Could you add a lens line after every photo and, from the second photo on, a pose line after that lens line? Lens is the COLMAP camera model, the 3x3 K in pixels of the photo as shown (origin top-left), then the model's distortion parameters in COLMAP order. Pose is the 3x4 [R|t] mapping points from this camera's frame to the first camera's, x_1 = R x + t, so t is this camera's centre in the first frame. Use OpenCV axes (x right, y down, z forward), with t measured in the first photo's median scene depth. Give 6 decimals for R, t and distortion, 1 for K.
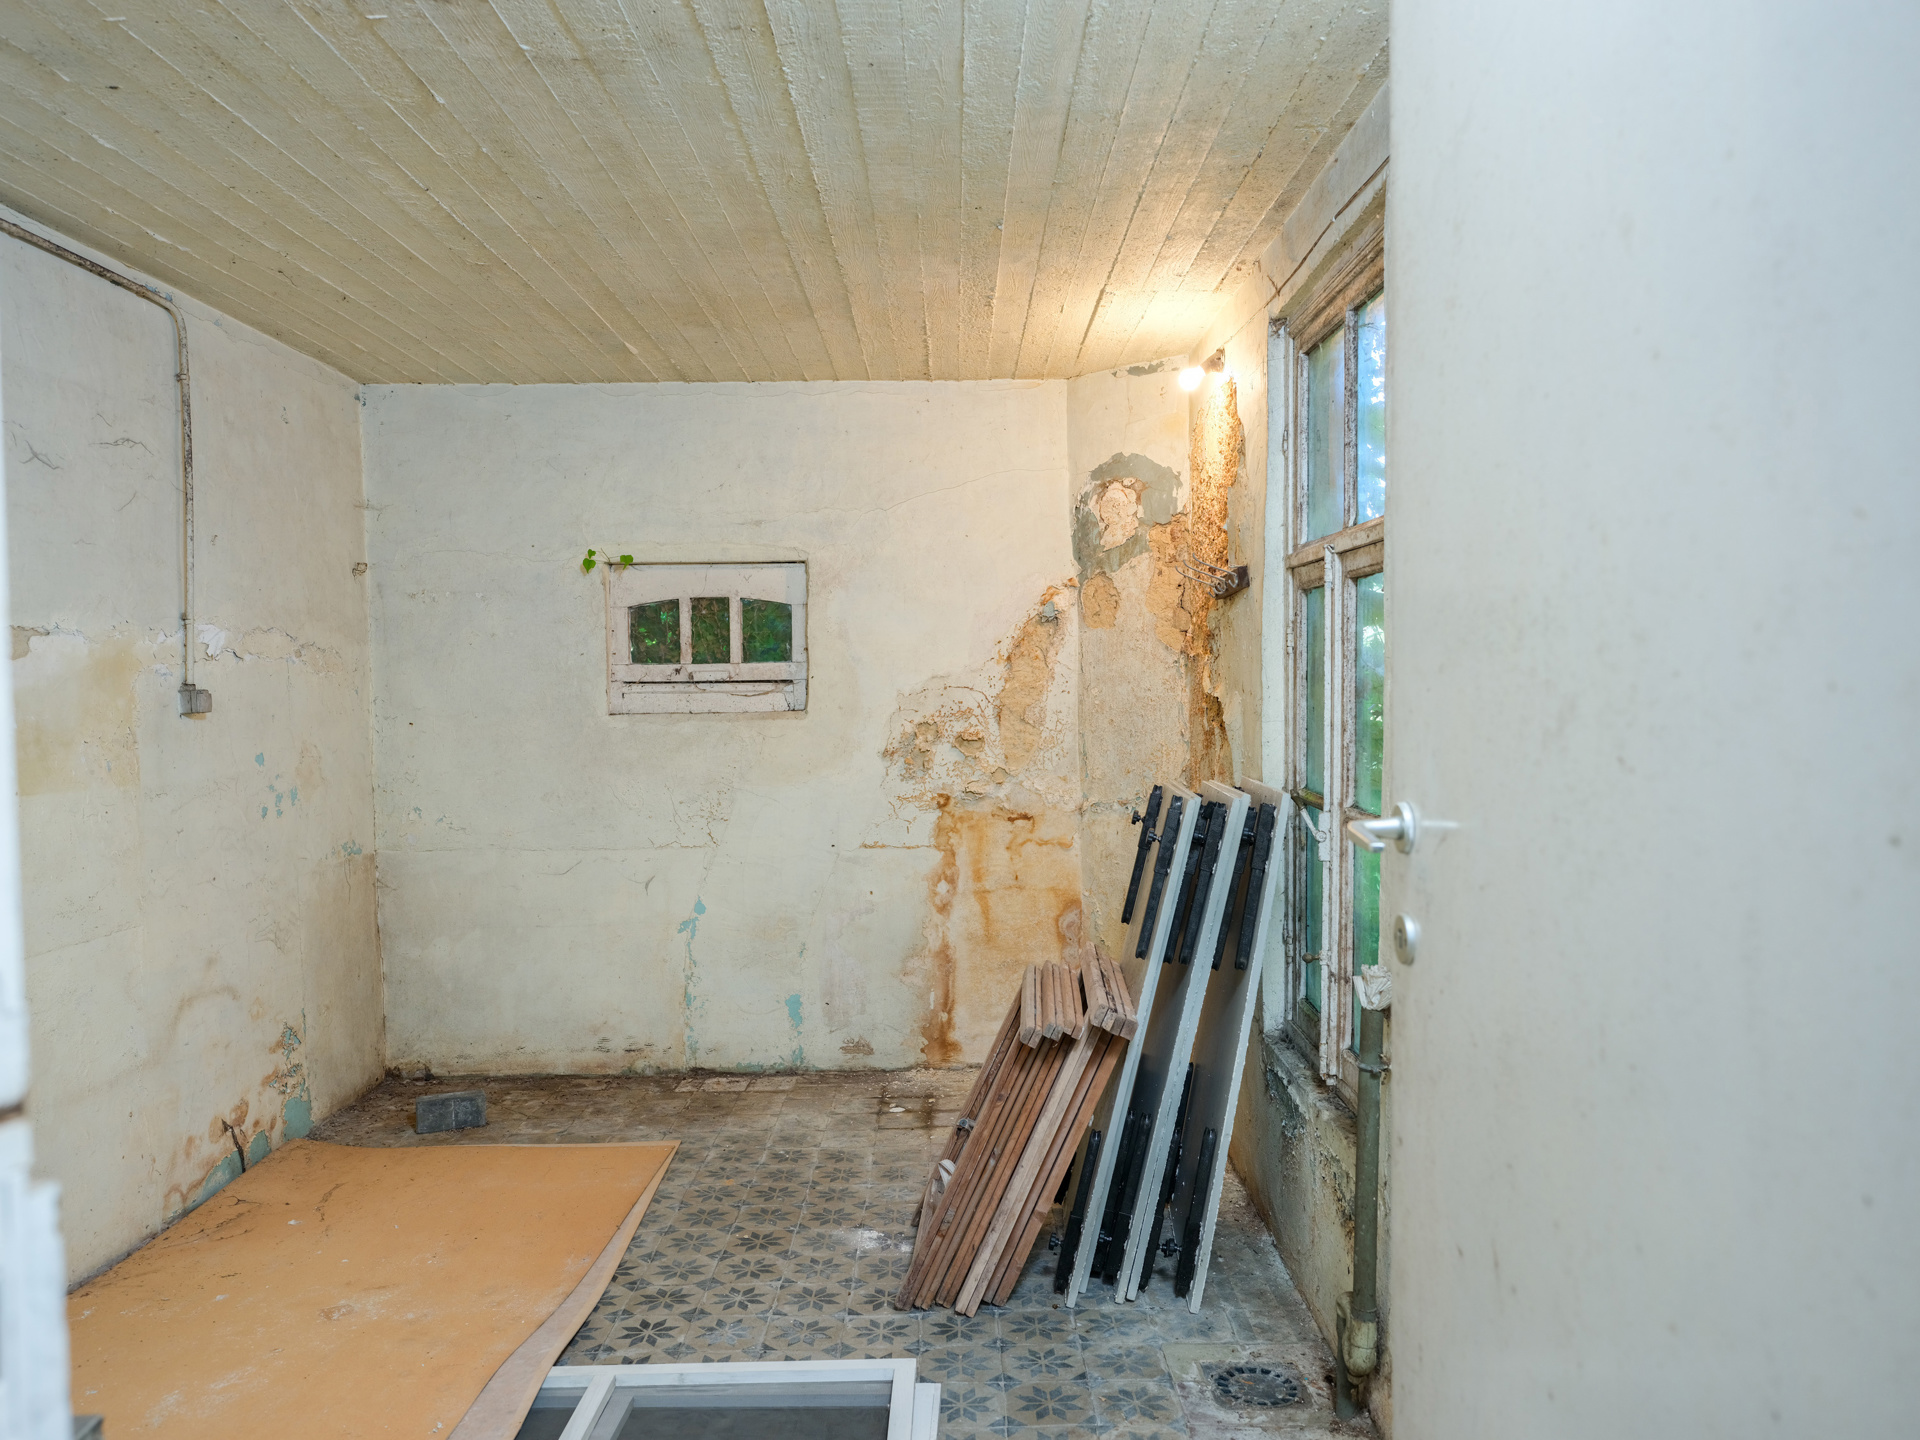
lens RADIAL K [[1368.8, 0, 960.7], [0, 1368.8, 718.3], [0, 0, 1]] dist [-0.004851, 0.002912]
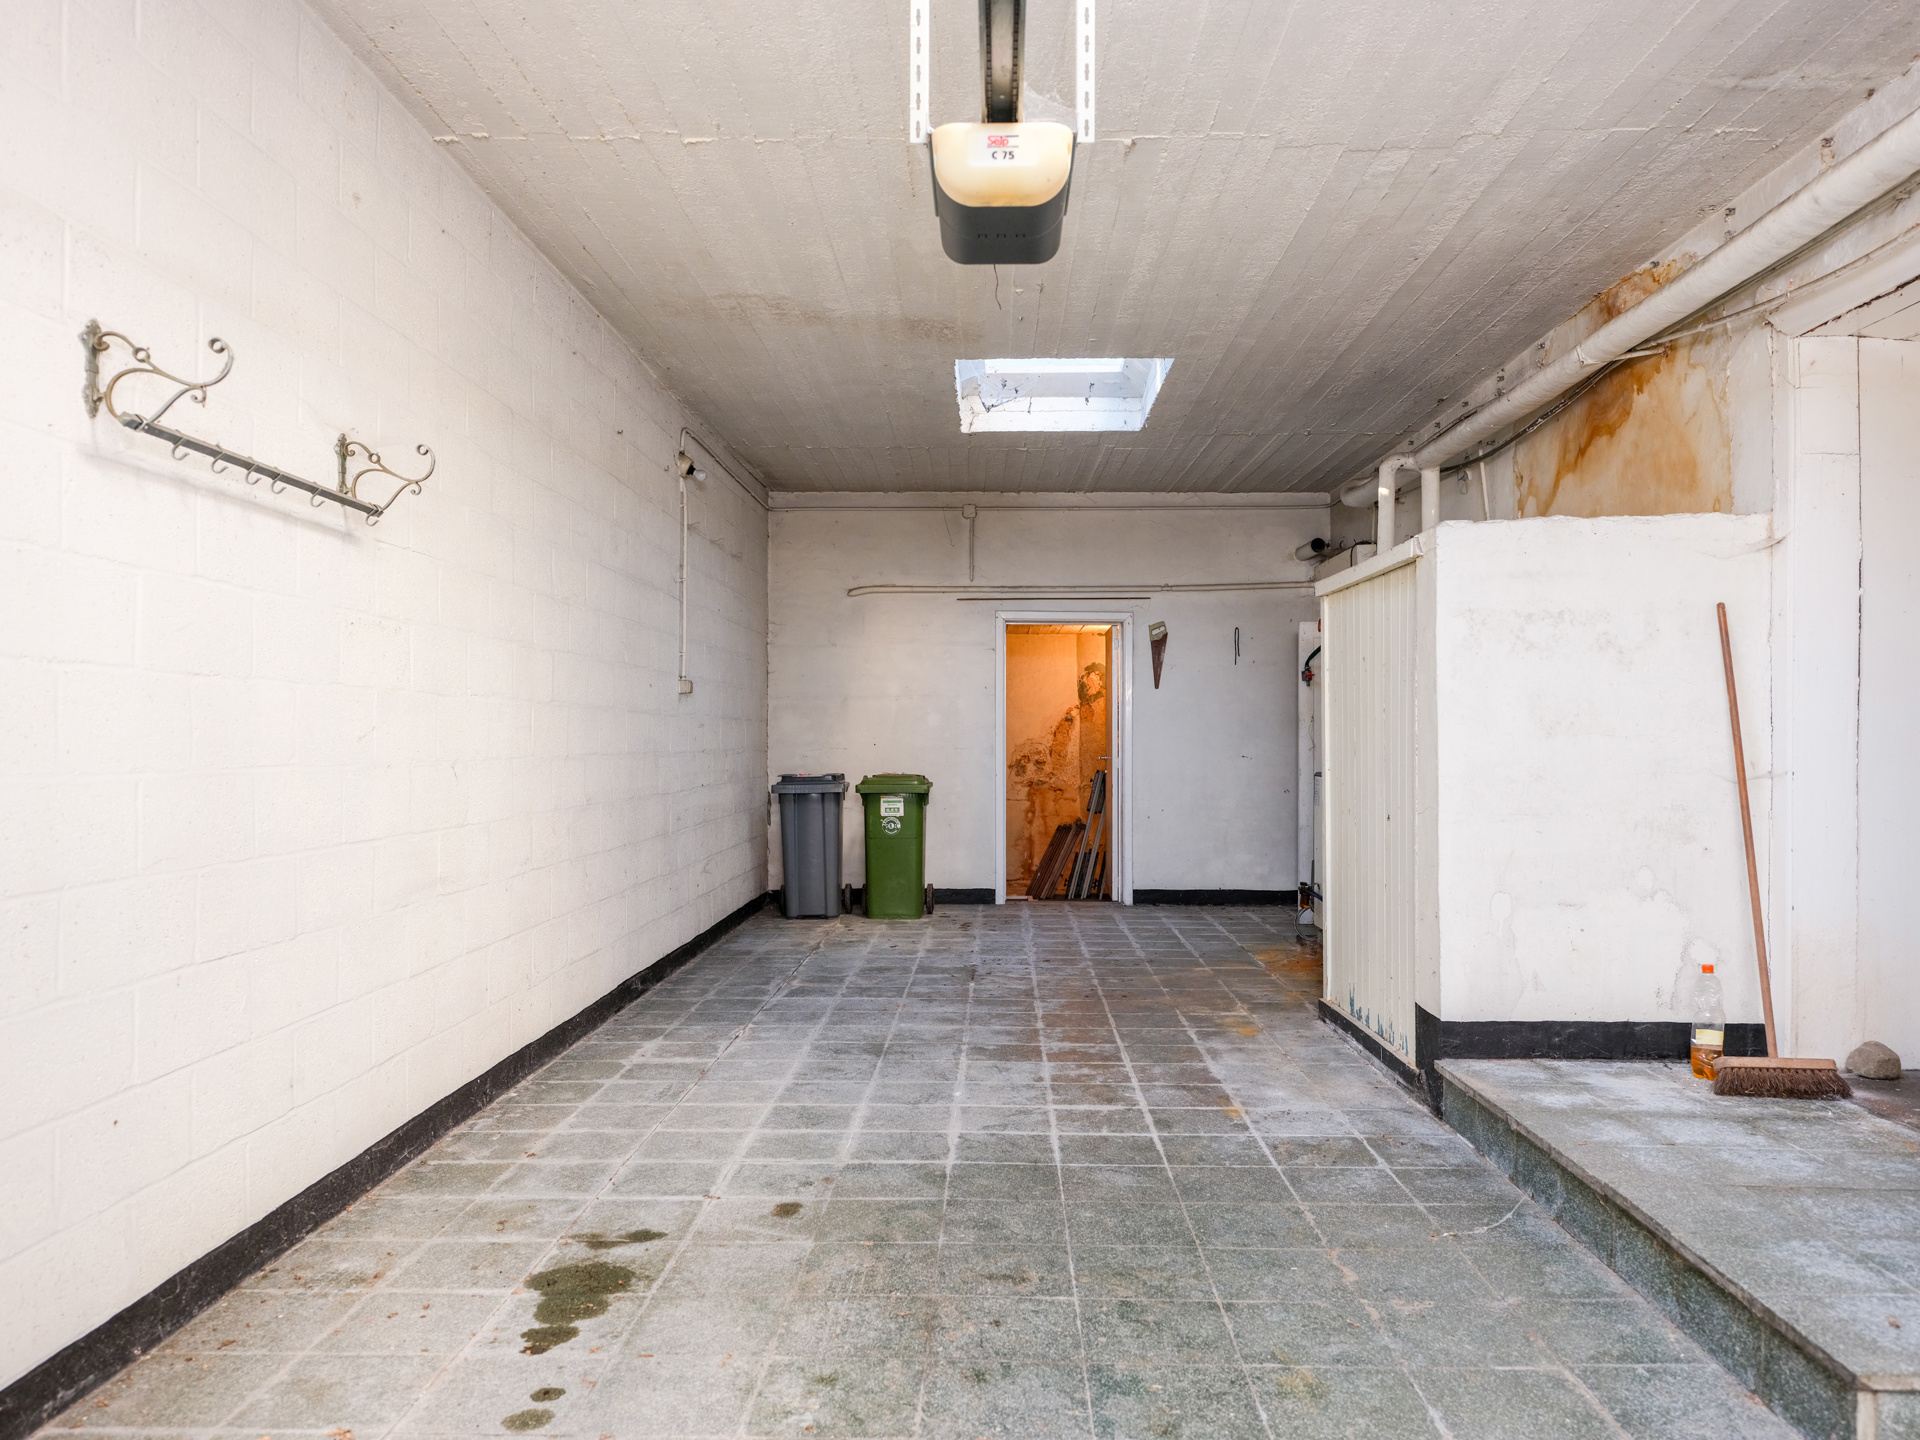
lens RADIAL K [[1368.8, 0, 960.8], [0, 1368.8, 724.4], [0, 0, 1]] dist [-0.004851, 0.002912]
pose [[0.999585, 0.012723, -0.025849, -0.084850], [-0.013607, 0.999318, -0.034320, 0.037244], [0.025395, 0.034657, 0.999077, -1.806625]]
